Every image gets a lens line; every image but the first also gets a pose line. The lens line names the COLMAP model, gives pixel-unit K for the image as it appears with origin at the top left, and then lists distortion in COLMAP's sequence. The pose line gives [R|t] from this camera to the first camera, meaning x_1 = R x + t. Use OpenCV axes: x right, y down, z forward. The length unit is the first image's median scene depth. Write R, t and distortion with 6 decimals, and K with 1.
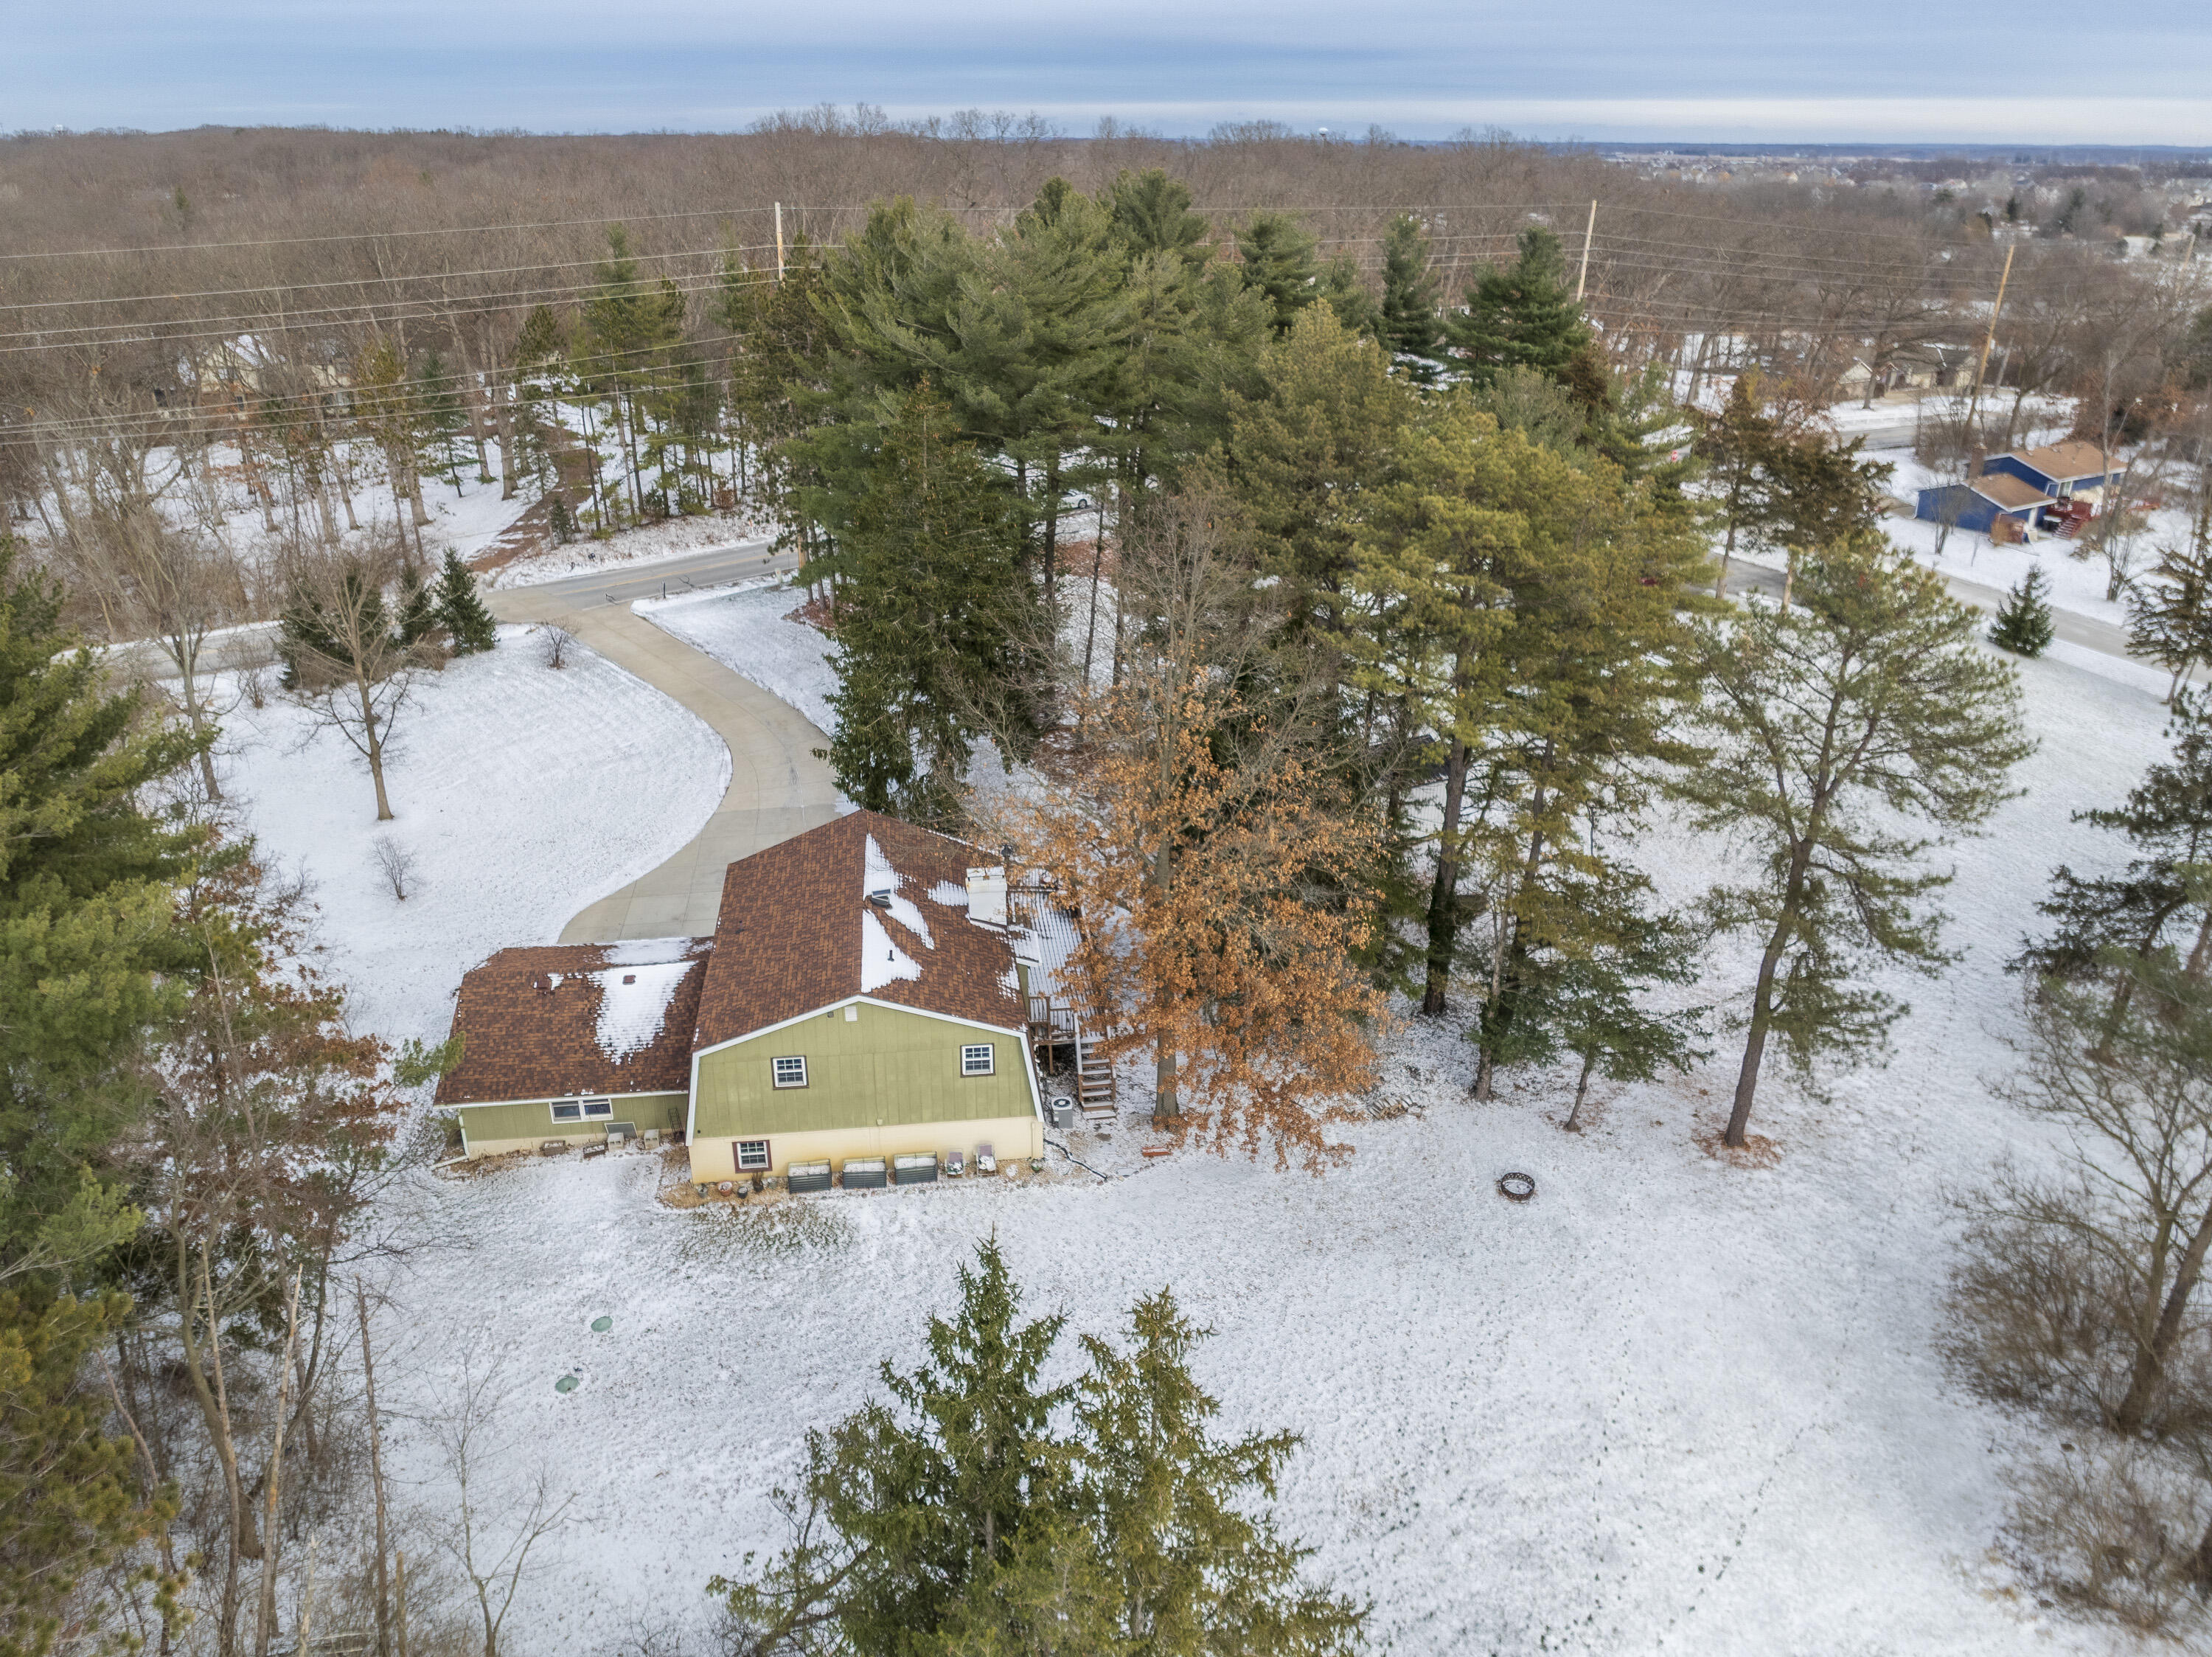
lens RADIAL K [[1568.5, 0, 1106.6], [0, 1568.5, 832.5], [0, 0, 1]] dist [-0.029938, 0.013637]
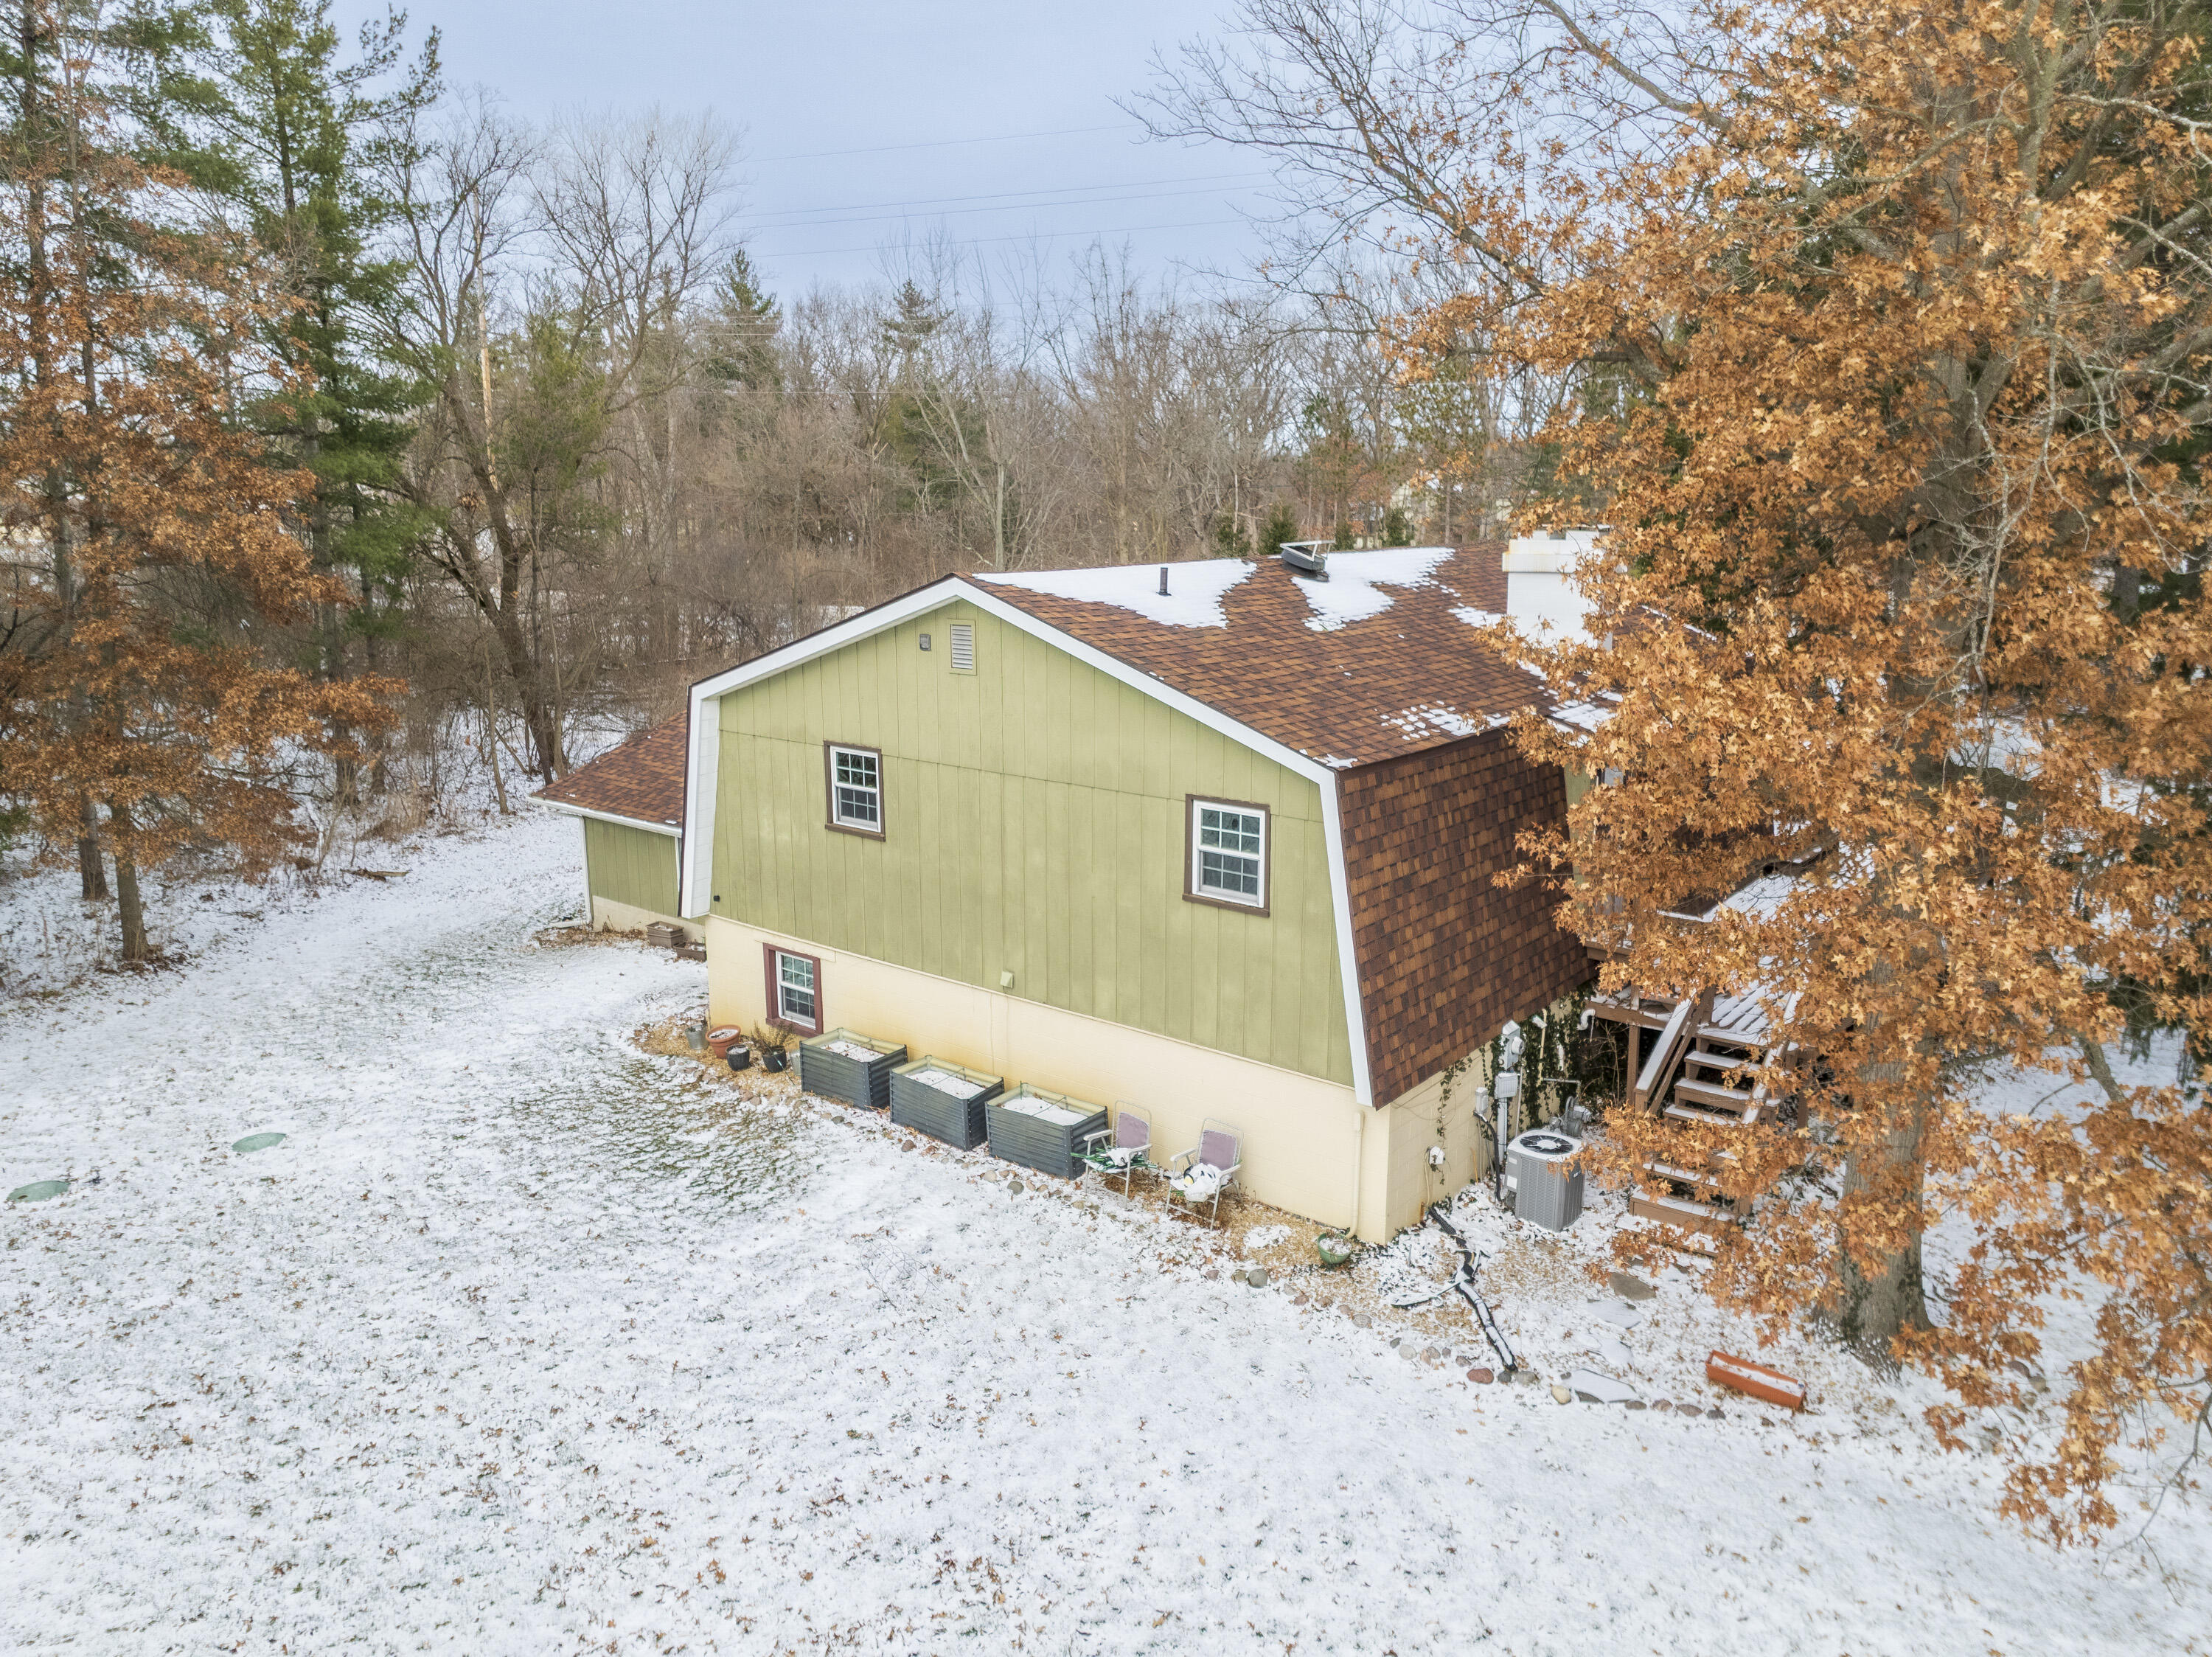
lens RADIAL K [[1568.5, 0, 1101.9], [0, 1568.5, 834.1], [0, 0, 1]] dist [-0.029938, 0.013637]
pose [[0.683774, 0.146545, -0.714827, 0.138512], [-0.290434, 0.953343, -0.082375, 0.174727], [0.669403, 0.263936, 0.694433, 0.736962]]
